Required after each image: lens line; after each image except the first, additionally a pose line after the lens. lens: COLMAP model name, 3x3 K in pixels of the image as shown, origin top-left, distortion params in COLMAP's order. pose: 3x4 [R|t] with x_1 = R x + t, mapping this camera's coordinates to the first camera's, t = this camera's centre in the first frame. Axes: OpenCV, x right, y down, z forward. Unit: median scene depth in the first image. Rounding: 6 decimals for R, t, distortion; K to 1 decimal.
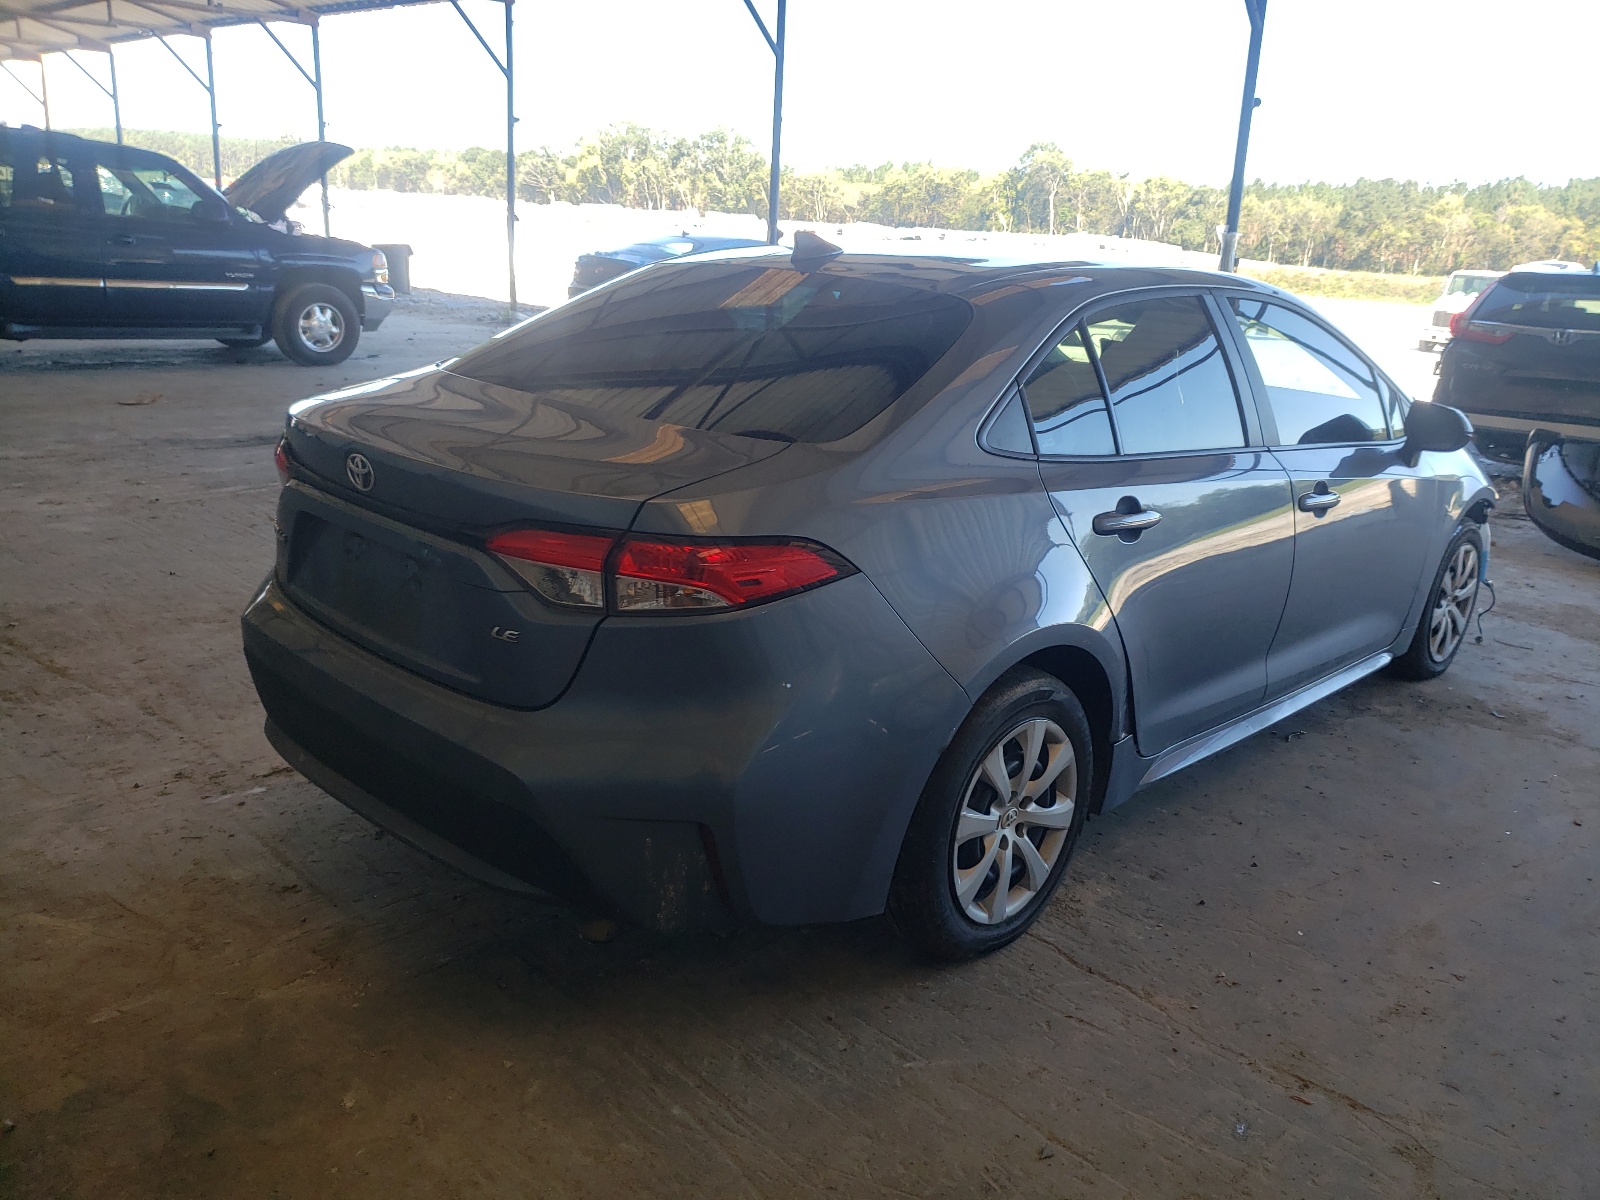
lens RADIAL K [[1197.0, 0, 800.0], [0, 1197.0, 600.0], [0, 0, 1]] dist [0.049571, -0.070097]
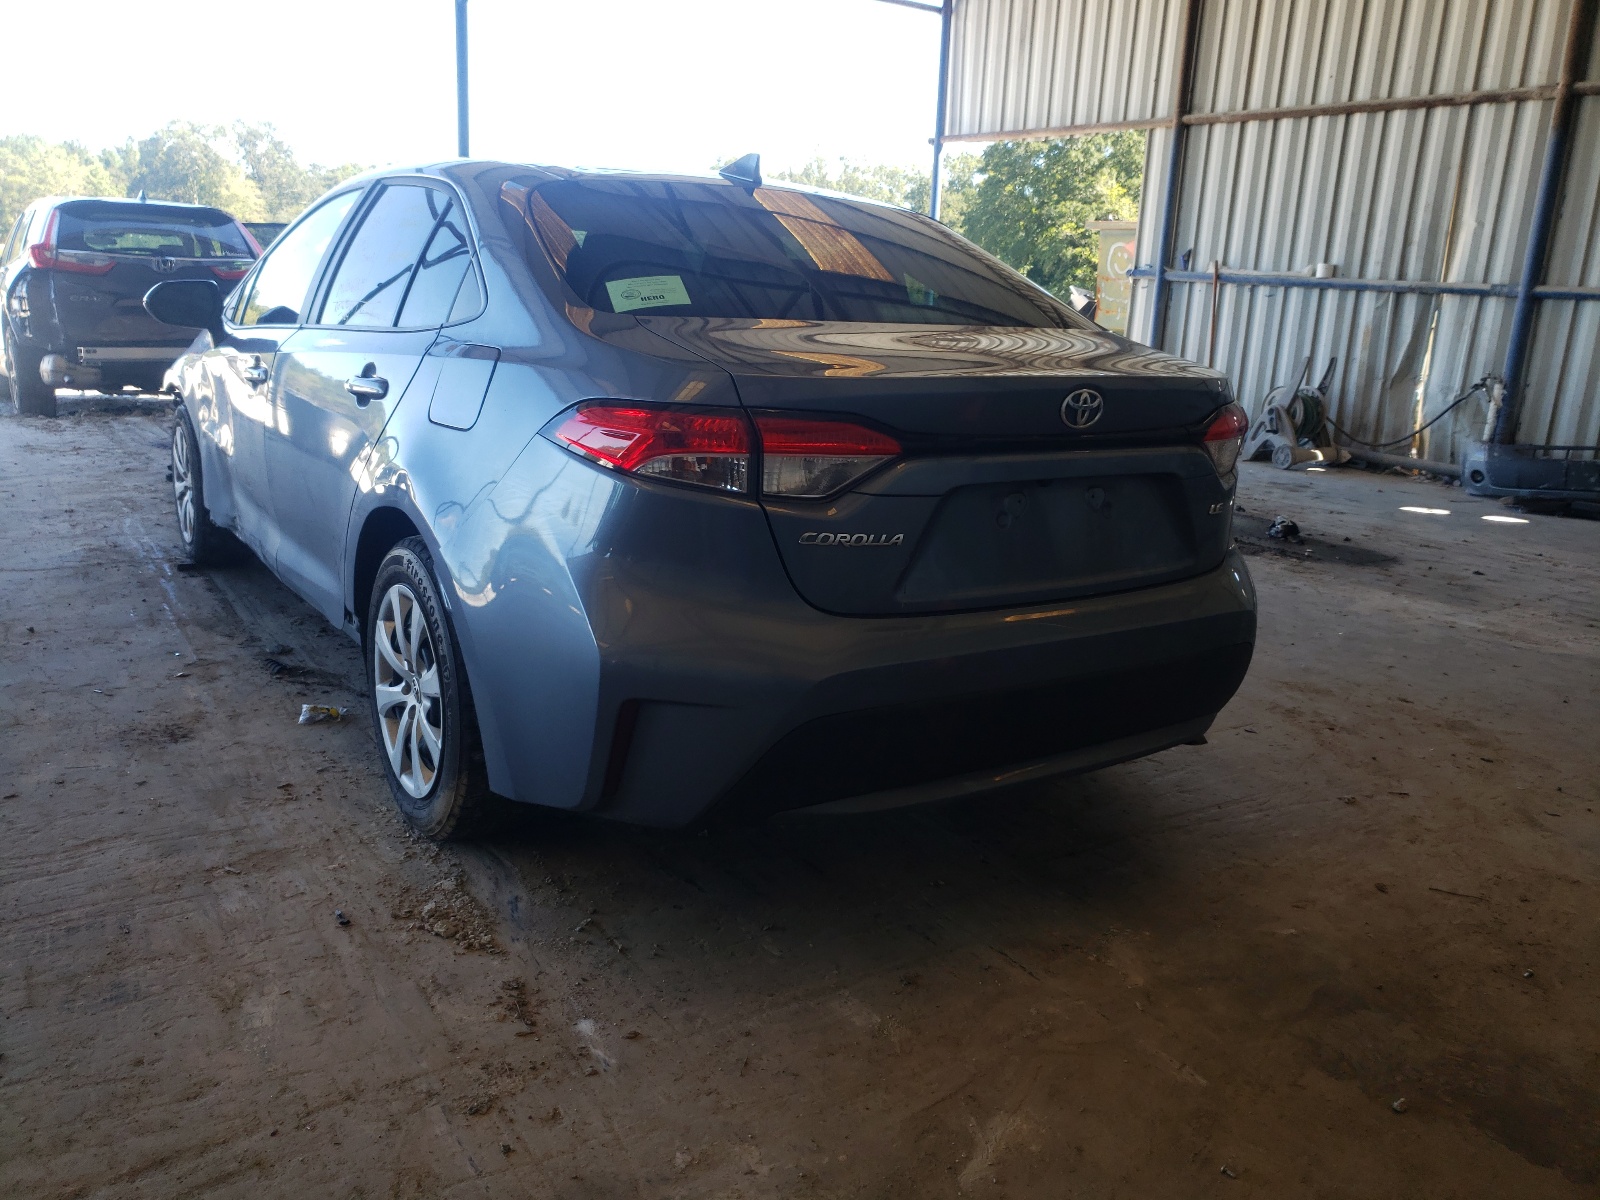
lens RADIAL K [[1197.0, 0, 800.0], [0, 1197.0, 600.0], [0, 0, 1]] dist [0.049571, -0.070097]
pose [[0.242040, -0.286721, 0.926935, -0.970385], [0.230535, 0.944977, 0.232104, -0.185913], [-0.942481, 0.157513, 0.294821, 0.674479]]
